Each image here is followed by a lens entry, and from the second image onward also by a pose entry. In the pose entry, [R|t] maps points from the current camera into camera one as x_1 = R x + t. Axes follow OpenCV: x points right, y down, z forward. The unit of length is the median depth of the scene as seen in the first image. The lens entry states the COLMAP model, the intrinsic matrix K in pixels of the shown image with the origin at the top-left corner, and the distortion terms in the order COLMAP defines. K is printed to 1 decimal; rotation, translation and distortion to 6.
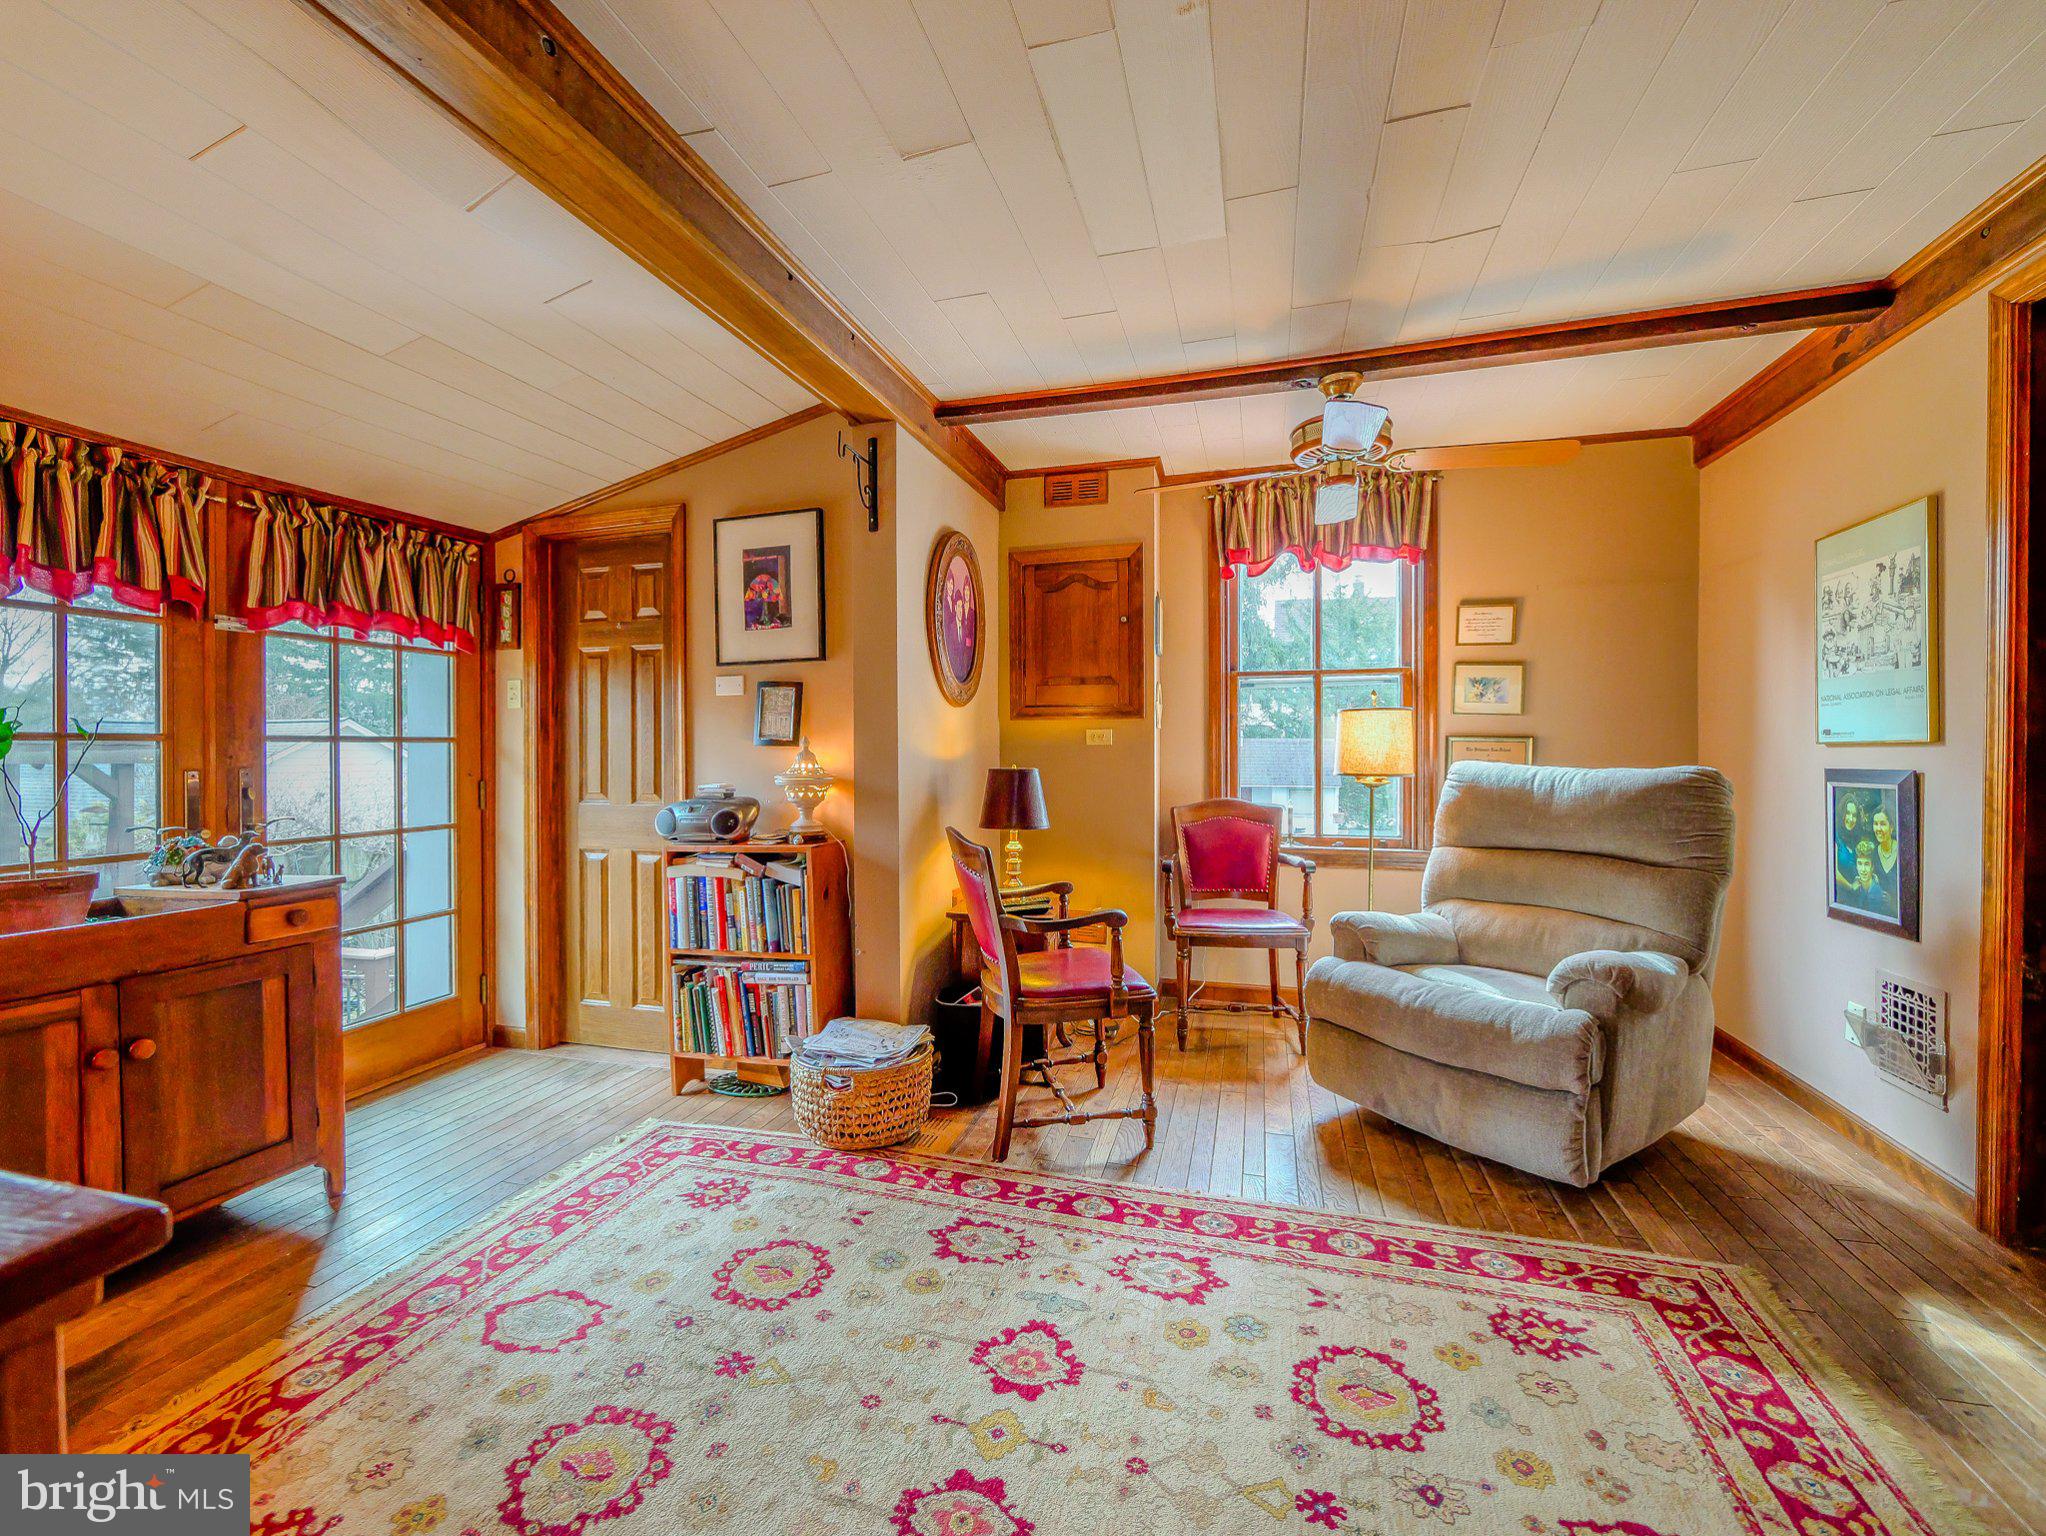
lens RADIAL K [[839.0, 0, 1025.3], [0, 839.0, 762.5], [0, 0, 1]] dist [-0.008621, 0.000056]
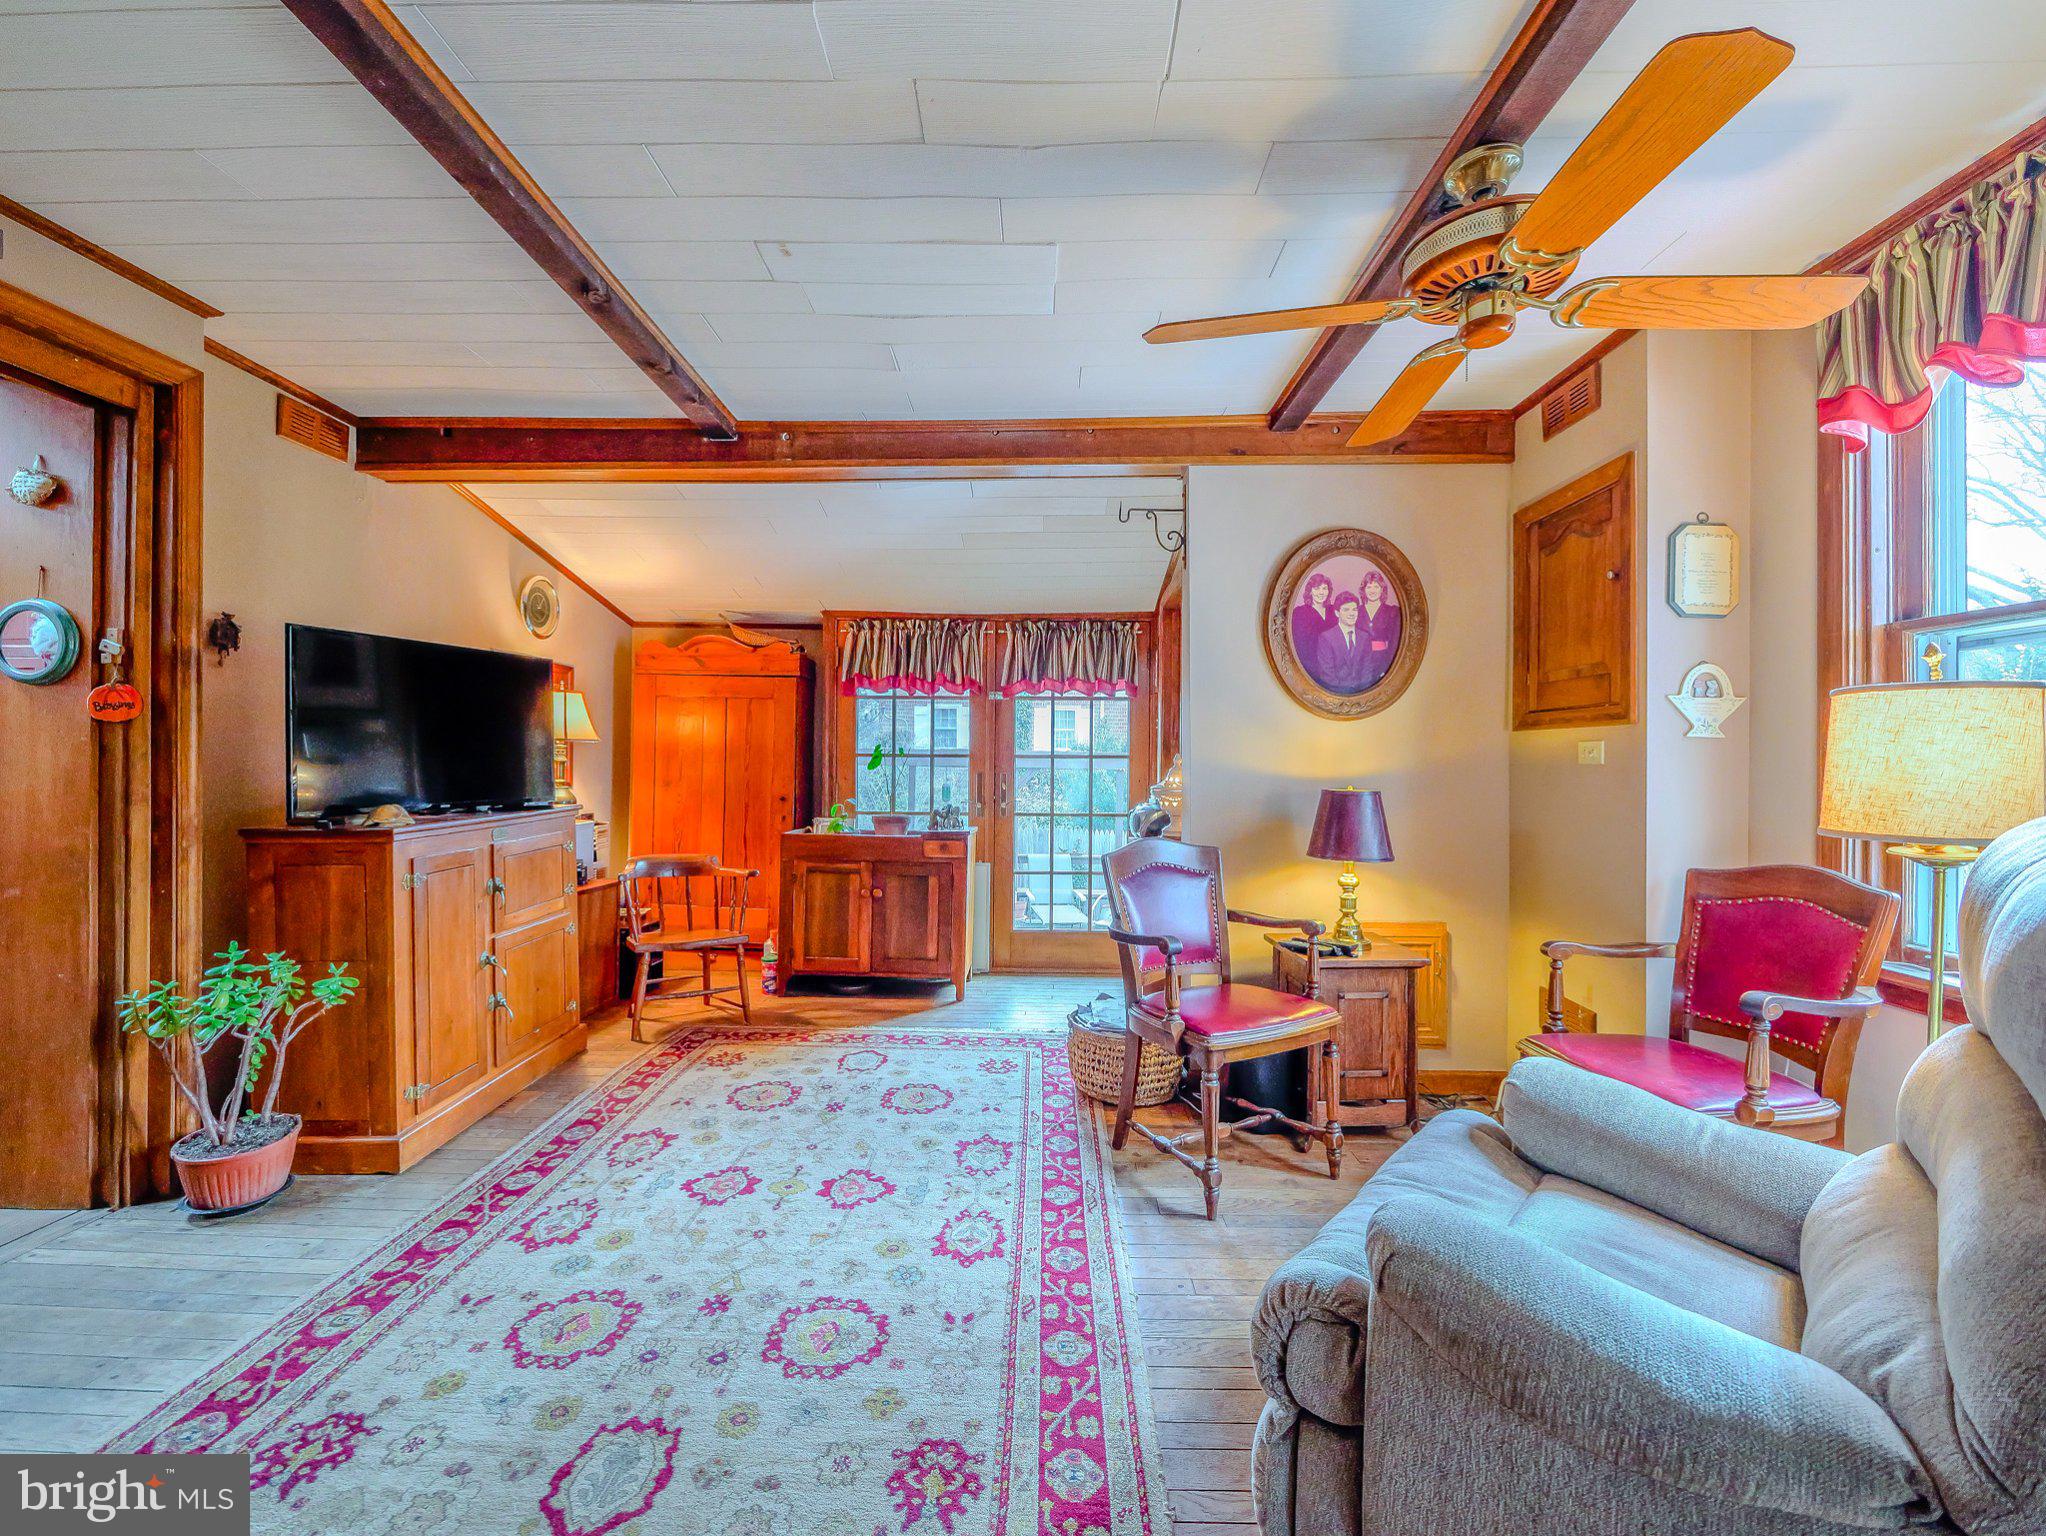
lens RADIAL K [[876.9, 0, 1052.3], [0, 876.9, 767.8], [0, 0, 1]] dist [-0.002685, -0.000177]
pose [[0.267490, 0.011850, -0.963488, 1.164475], [-0.023619, 0.999705, 0.005738, -0.020950], [0.963271, 0.021222, 0.267691, 0.685598]]
